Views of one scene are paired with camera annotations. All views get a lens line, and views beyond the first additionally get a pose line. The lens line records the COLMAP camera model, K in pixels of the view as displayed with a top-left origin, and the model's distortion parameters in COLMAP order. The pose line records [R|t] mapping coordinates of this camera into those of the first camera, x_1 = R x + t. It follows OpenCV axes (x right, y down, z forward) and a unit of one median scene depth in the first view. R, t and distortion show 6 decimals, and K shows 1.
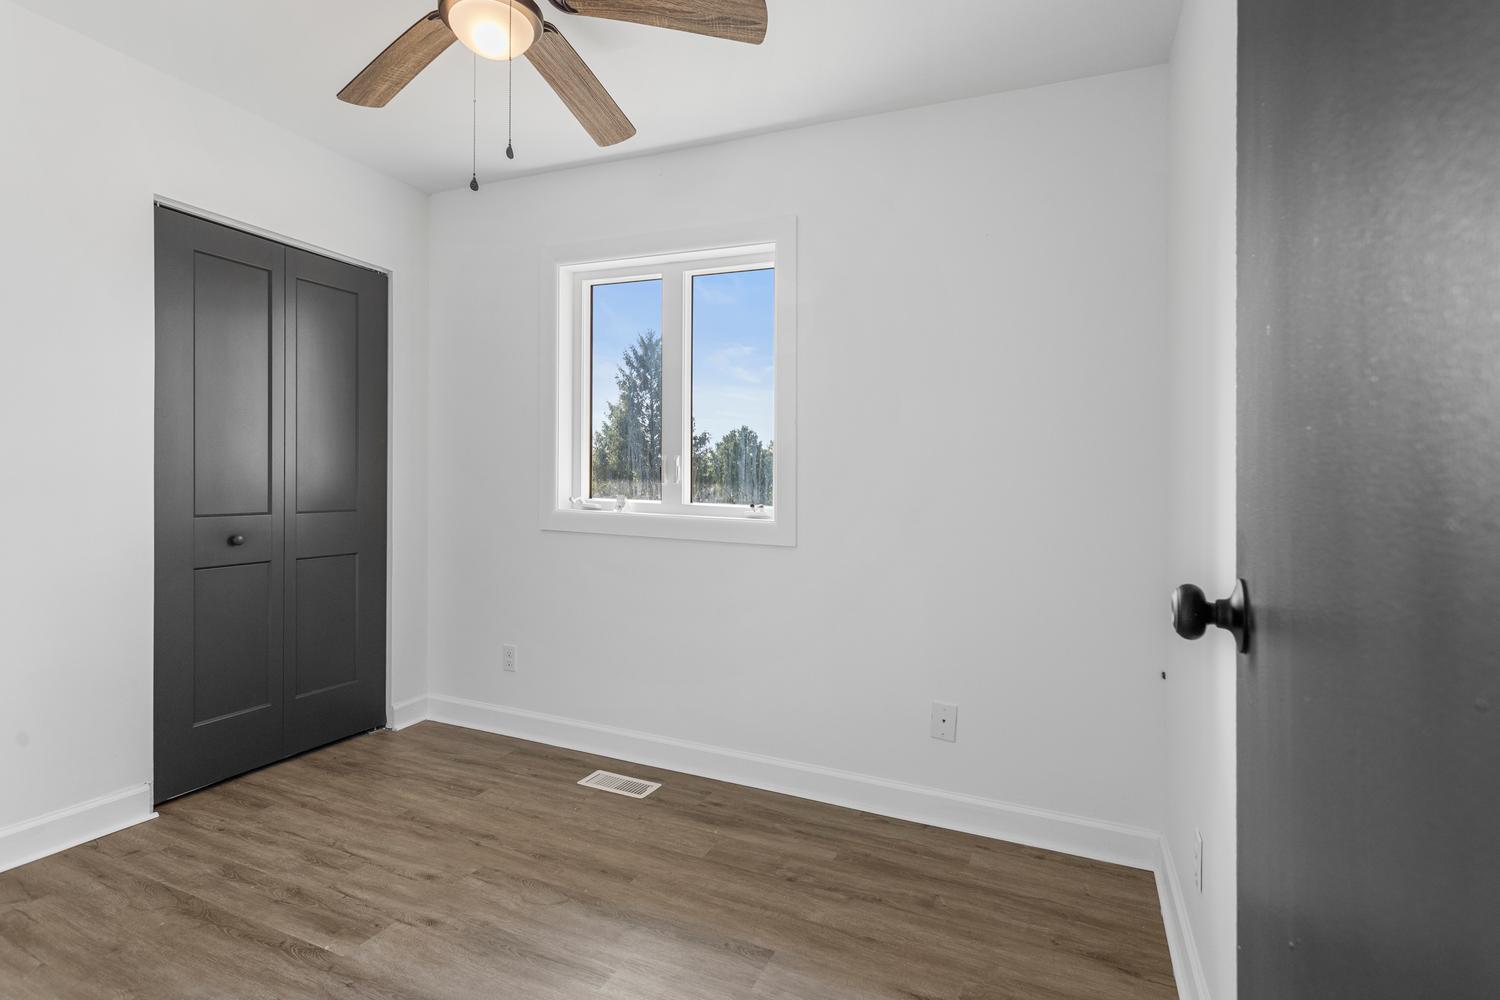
lens RADIAL K [[720.0, 0, 756.9], [0, 720.0, 492.6], [0, 0, 1]] dist [0.004382, -0.000648]
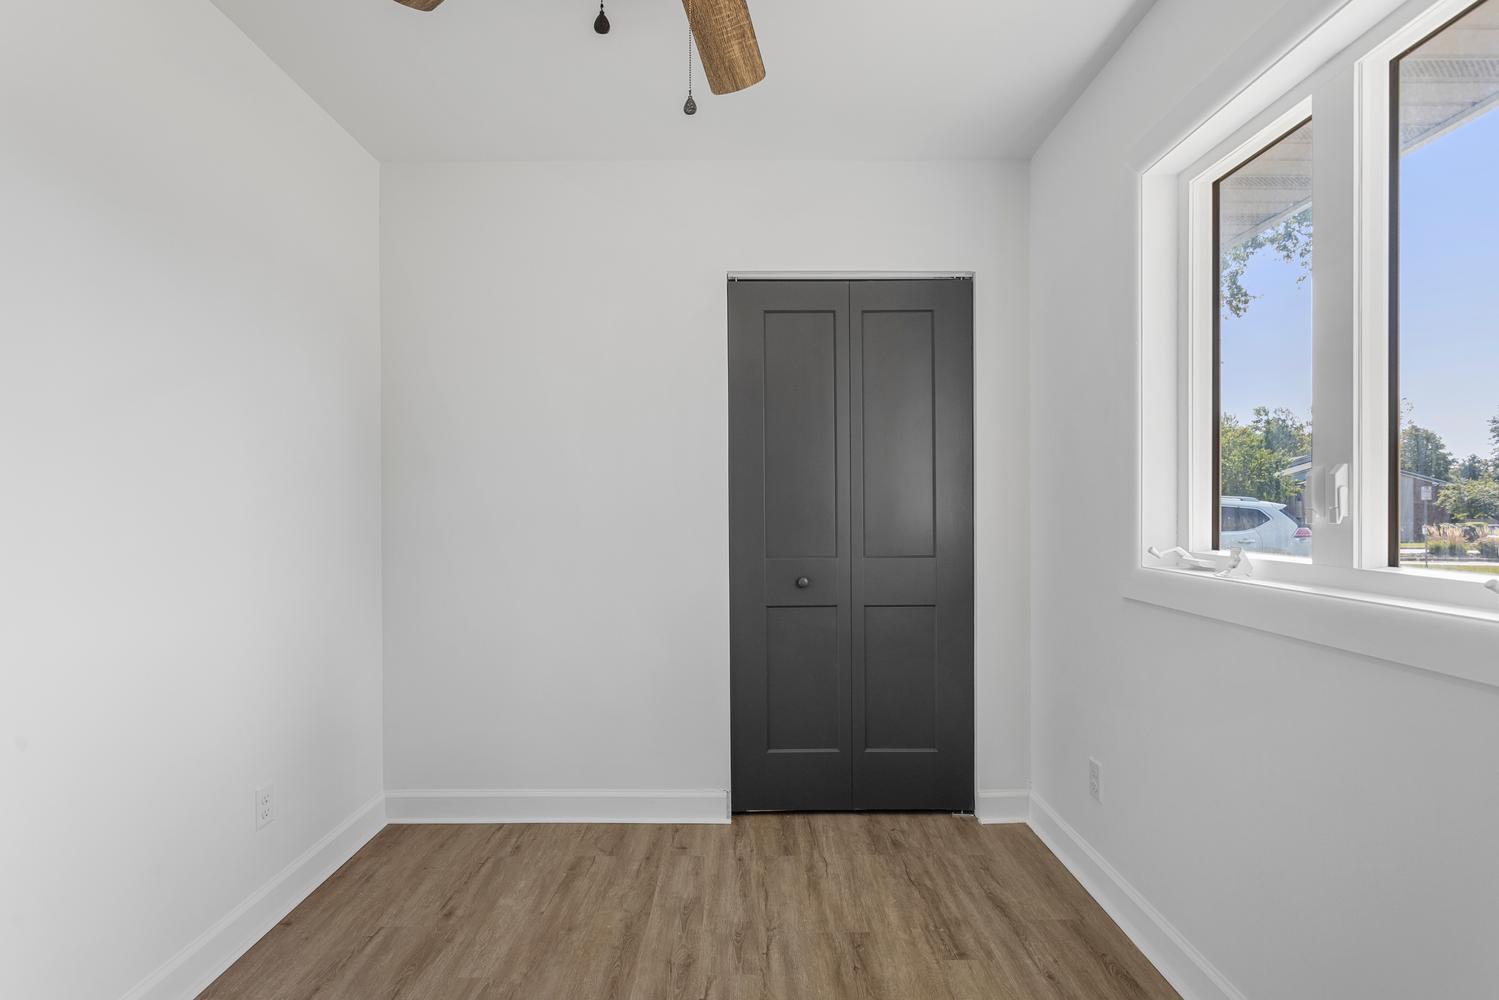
lens RADIAL K [[719.5, 0, 730.9], [0, 719.5, 529.7], [0, 0, 1]] dist [0.004382, -0.000648]
pose [[0.397748, 0.001730, -0.917493, 0.185994], [-0.004512, 0.999990, -0.000071, -0.008471], [0.917484, 0.004168, 0.397752, 0.515753]]
